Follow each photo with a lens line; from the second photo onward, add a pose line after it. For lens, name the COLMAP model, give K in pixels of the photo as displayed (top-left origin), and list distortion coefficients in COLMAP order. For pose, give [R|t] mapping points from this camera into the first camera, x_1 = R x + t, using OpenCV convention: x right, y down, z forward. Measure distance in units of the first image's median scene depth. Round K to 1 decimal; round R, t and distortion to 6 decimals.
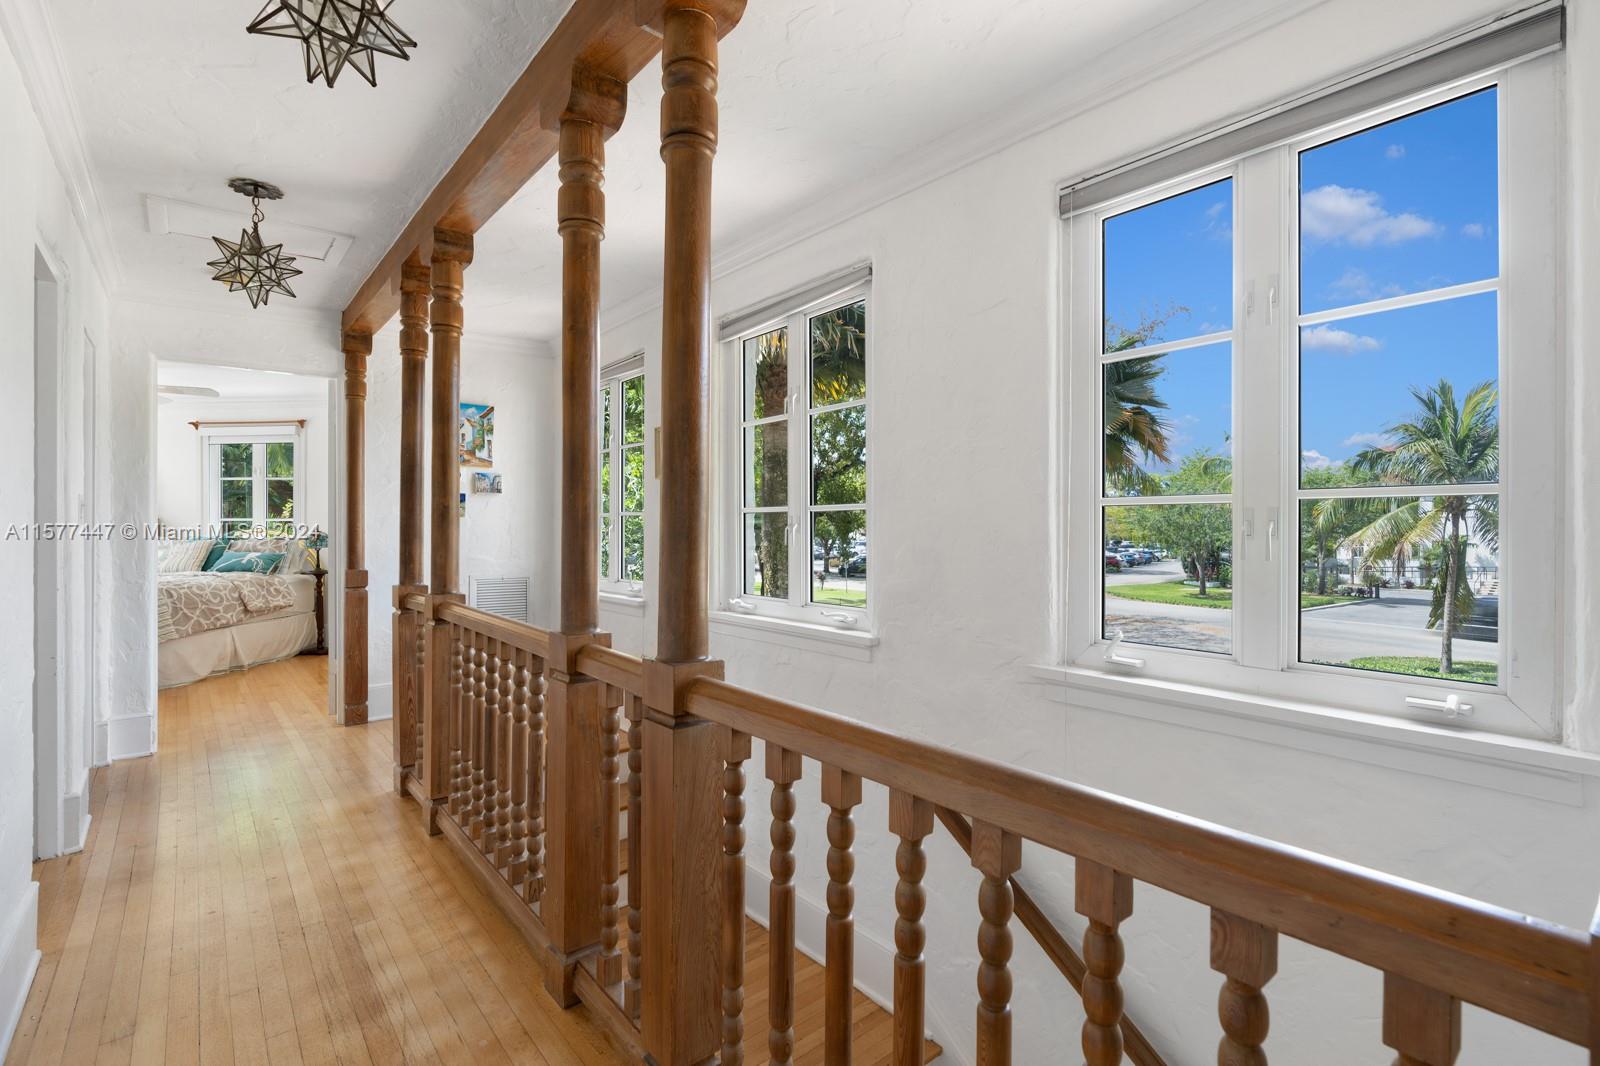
lens RADIAL K [[728.4, 0, 823.4], [0, 728.4, 530.0], [0, 0, 1]] dist [-0.000244, 0.000144]
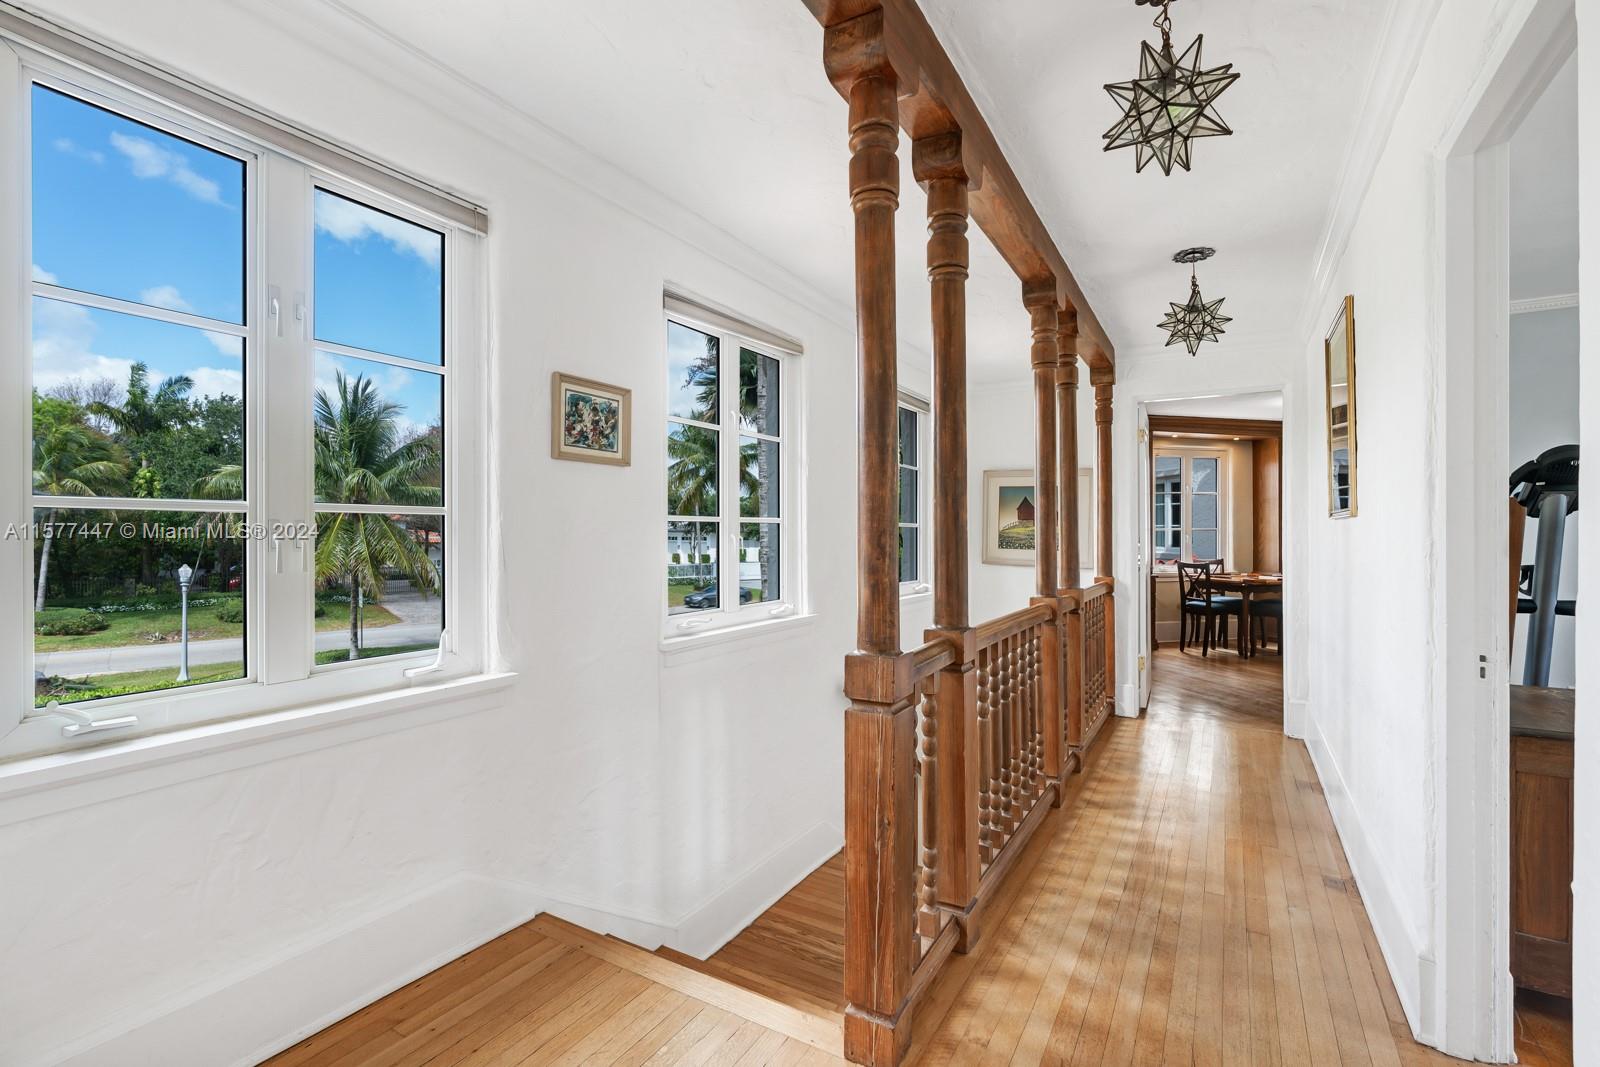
lens RADIAL K [[715.0, 0, 802.0], [0, 715.0, 538.4], [0, 0, 1]] dist [-0.014262, 0.005173]
pose [[-0.314139, -0.001920, 0.949375, -0.766610], [0.010001, 0.999936, 0.005332, -0.005015], [-0.949324, 0.011169, -0.314100, 0.898056]]
